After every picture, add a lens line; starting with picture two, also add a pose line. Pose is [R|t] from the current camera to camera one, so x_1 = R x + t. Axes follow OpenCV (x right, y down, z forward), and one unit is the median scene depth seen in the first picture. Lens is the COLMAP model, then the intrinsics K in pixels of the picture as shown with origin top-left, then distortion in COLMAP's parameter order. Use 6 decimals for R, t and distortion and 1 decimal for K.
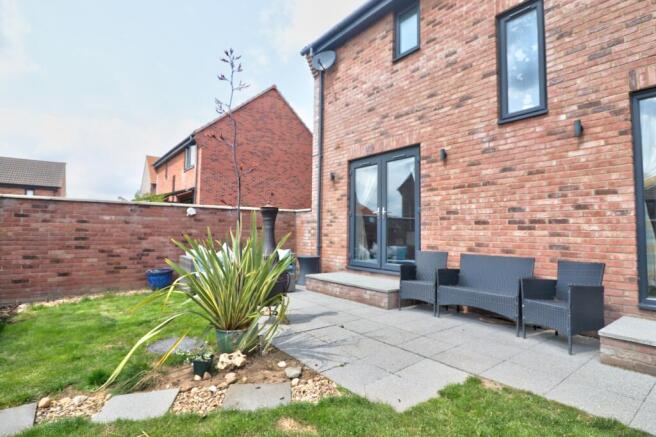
lens RADIAL K [[333.2, 0, 328.0], [0, 333.2, 218.5], [0, 0, 1]] dist [-0.000488, -0.000088]
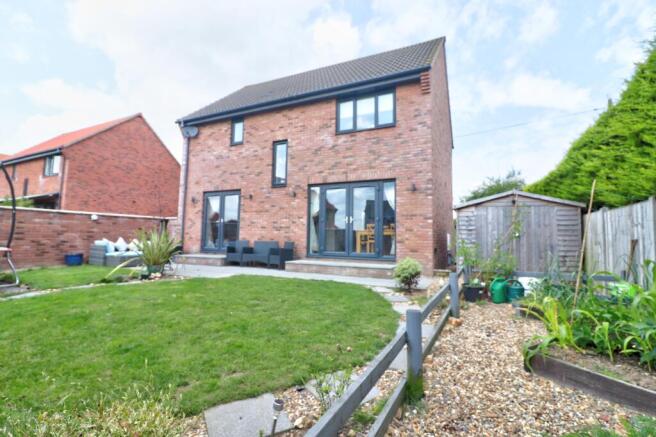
lens RADIAL K [[314.9, 0, 330.8], [0, 314.9, 207.6], [0, 0, 1]] dist [-0.000517, -0.000579]
pose [[0.895855, 0.045778, 0.441982, -0.072571], [-0.023924, 0.998205, -0.054898, -0.012096], [-0.443702, 0.038607, 0.895342, -0.849833]]
